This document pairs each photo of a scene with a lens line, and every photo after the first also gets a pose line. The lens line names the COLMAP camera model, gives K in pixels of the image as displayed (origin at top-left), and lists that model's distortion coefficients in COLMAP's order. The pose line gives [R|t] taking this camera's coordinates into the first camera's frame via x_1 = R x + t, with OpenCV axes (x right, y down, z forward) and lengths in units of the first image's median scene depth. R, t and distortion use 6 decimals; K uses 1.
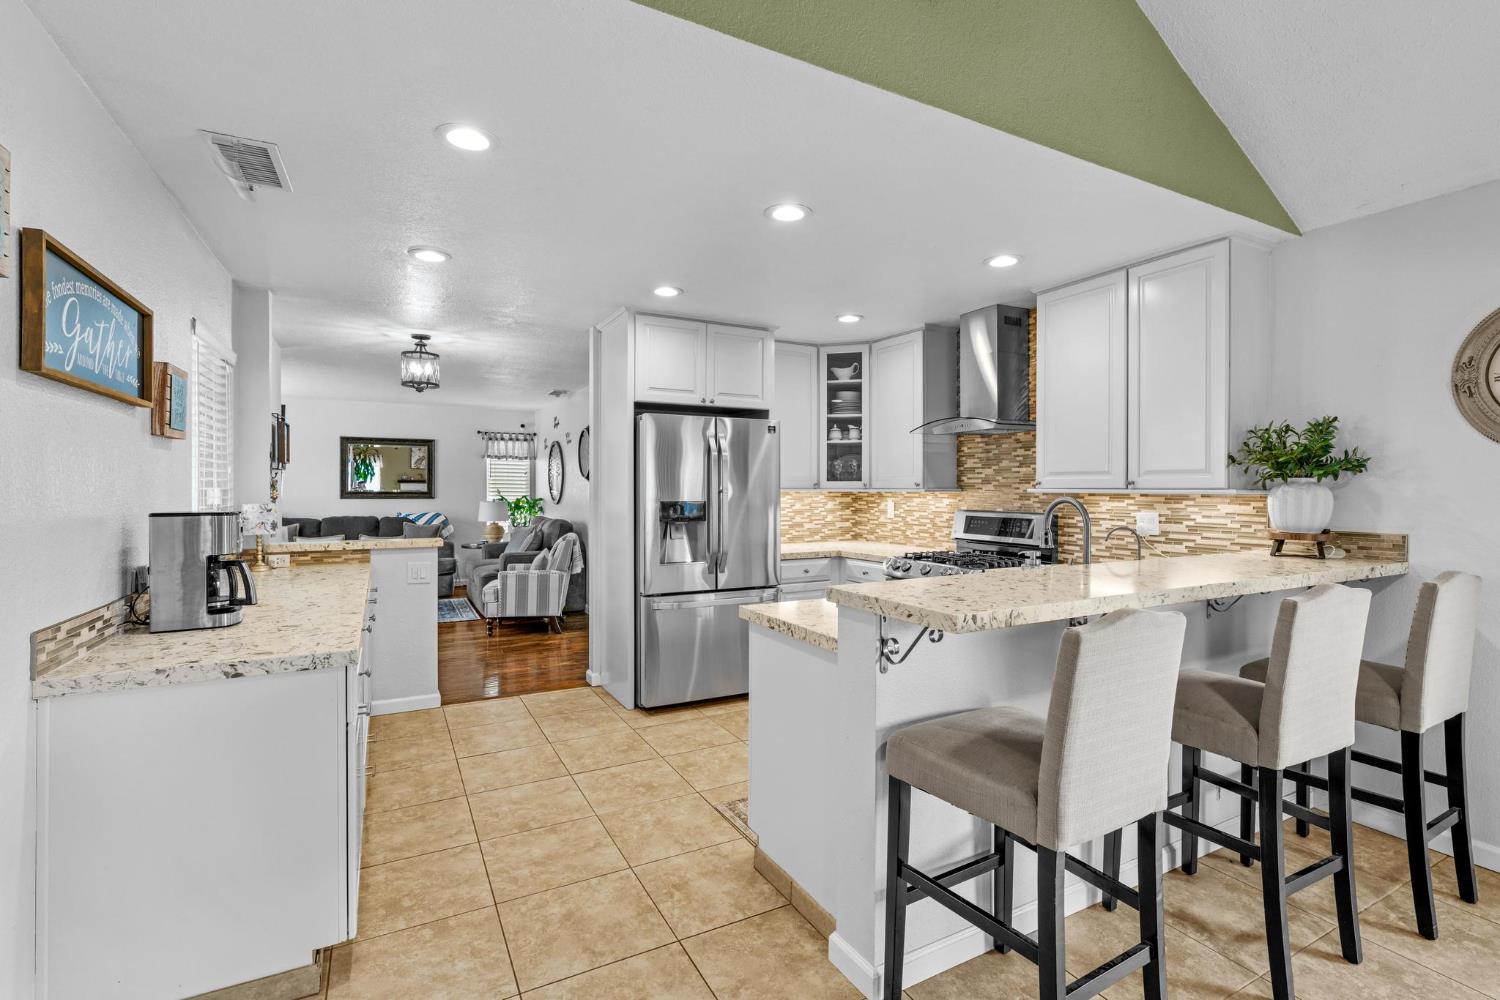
lens RADIAL K [[696.7, 0, 759.8], [0, 696.7, 495.1], [0, 0, 1]] dist [0.000401, -0.000108]
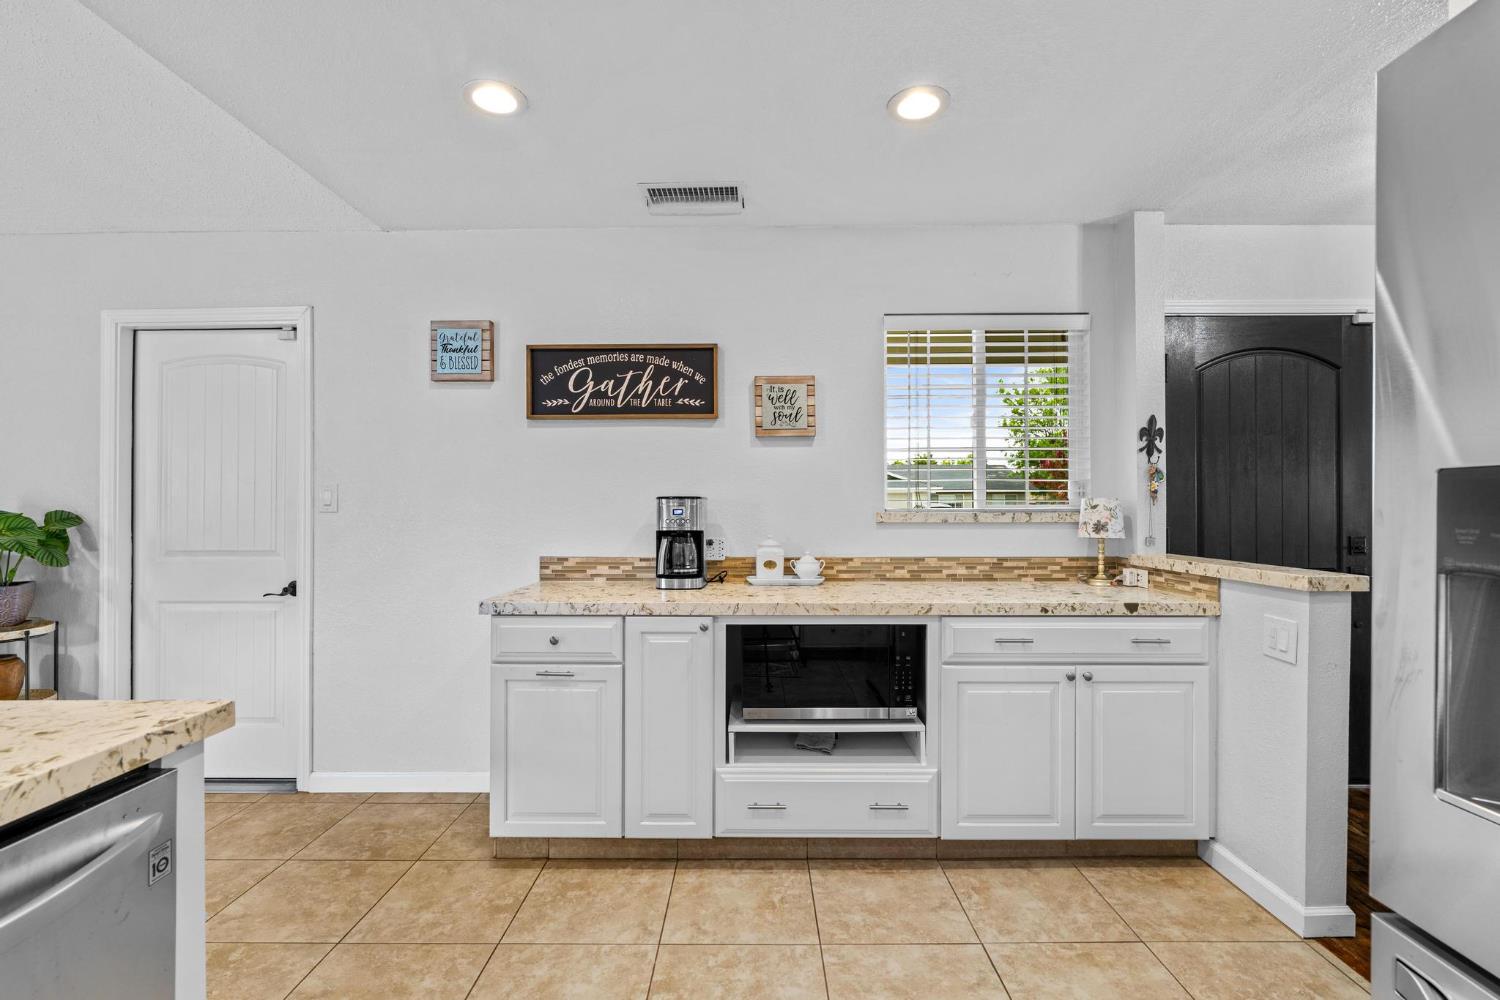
lens RADIAL K [[679.9, 0, 750.0], [0, 679.9, 500.0], [0, 0, 1]] dist [-0.005547, -0.000171]
pose [[-0.481139, -0.010004, -0.876587, 0.139606], [-0.009396, 0.999936, -0.006255, 0.023921], [0.876594, 0.005226, -0.481202, 1.085830]]
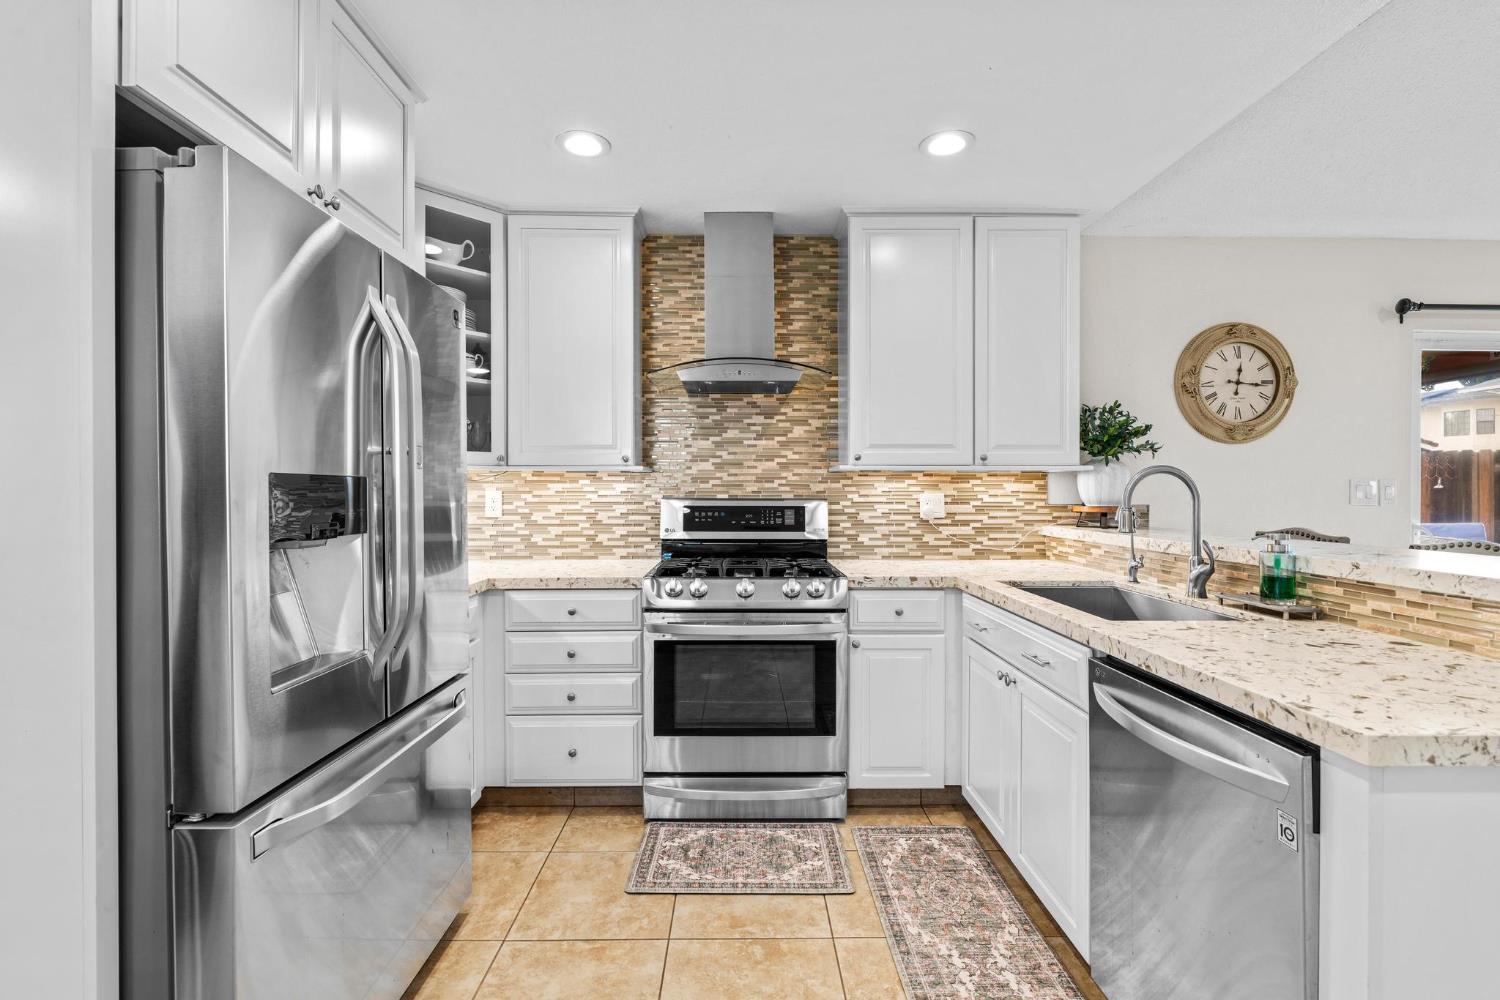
lens RADIAL K [[679.7, 0, 744.6], [0, 679.7, 494.4], [0, 0, 1]] dist [-0.003311, -0.000118]
pose [[0.468222, -0.005653, 0.883593, -0.355001], [0.010197, 0.999948, 0.000995, 0.023162], [-0.883552, 0.008544, 0.468255, 0.815189]]
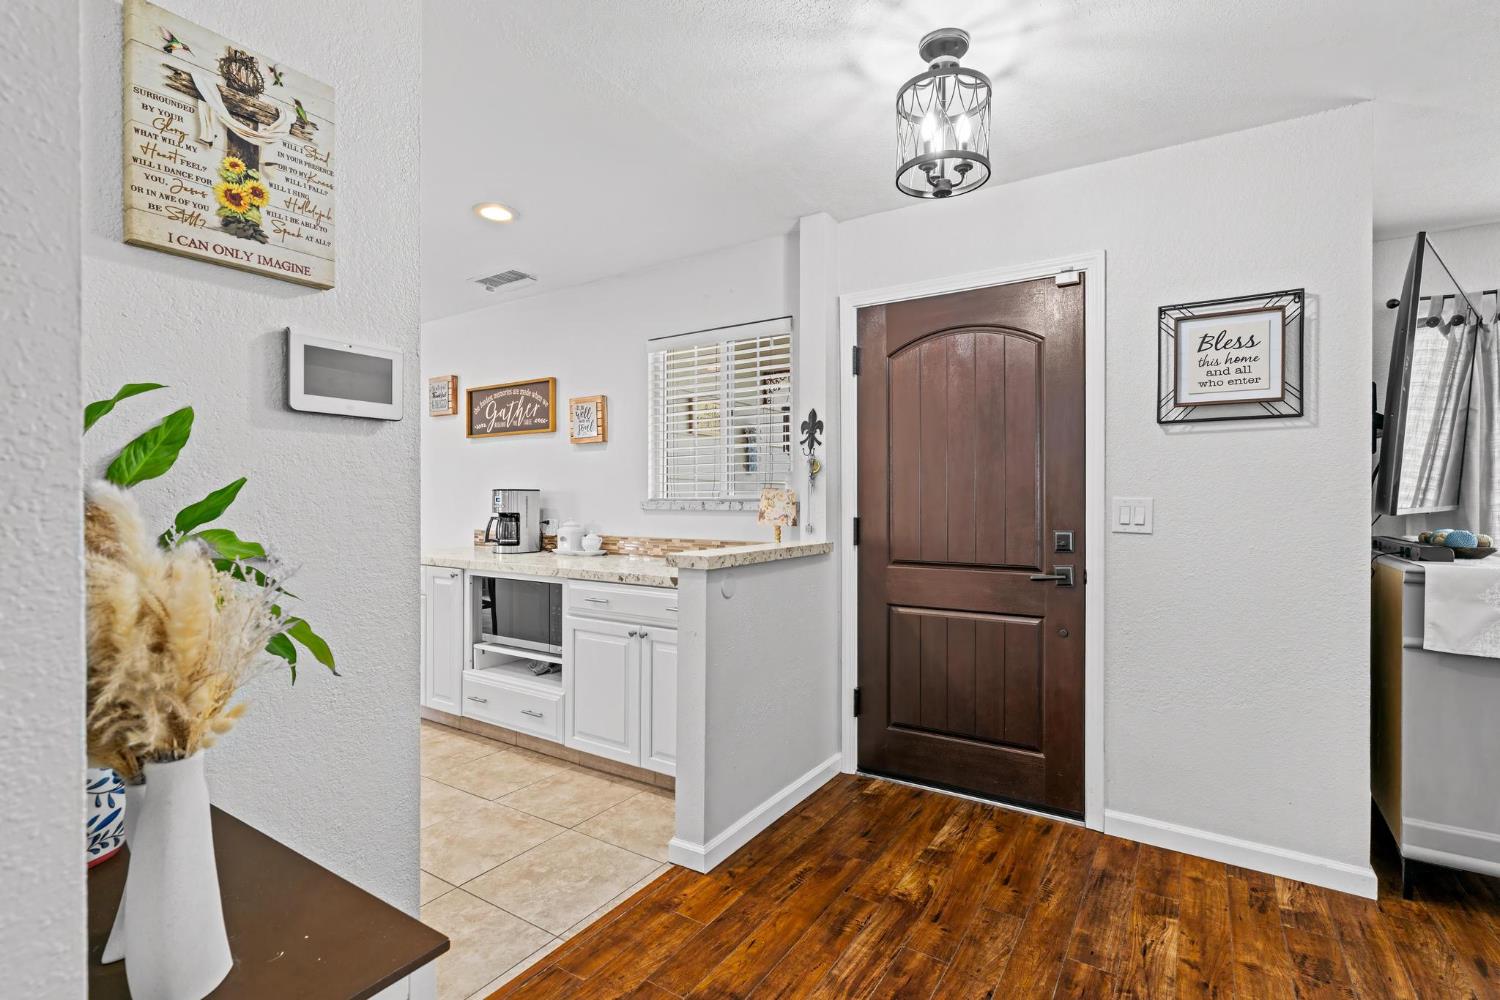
lens RADIAL K [[696.7, 0, 759.8], [0, 696.7, 495.1], [0, 0, 1]] dist [0.000401, -0.000108]
pose [[-0.875977, -0.006576, -0.482308, -0.312355], [-0.008409, 0.999963, 0.001639, 0.020208], [0.482280, 0.005491, -0.876000, 1.835669]]
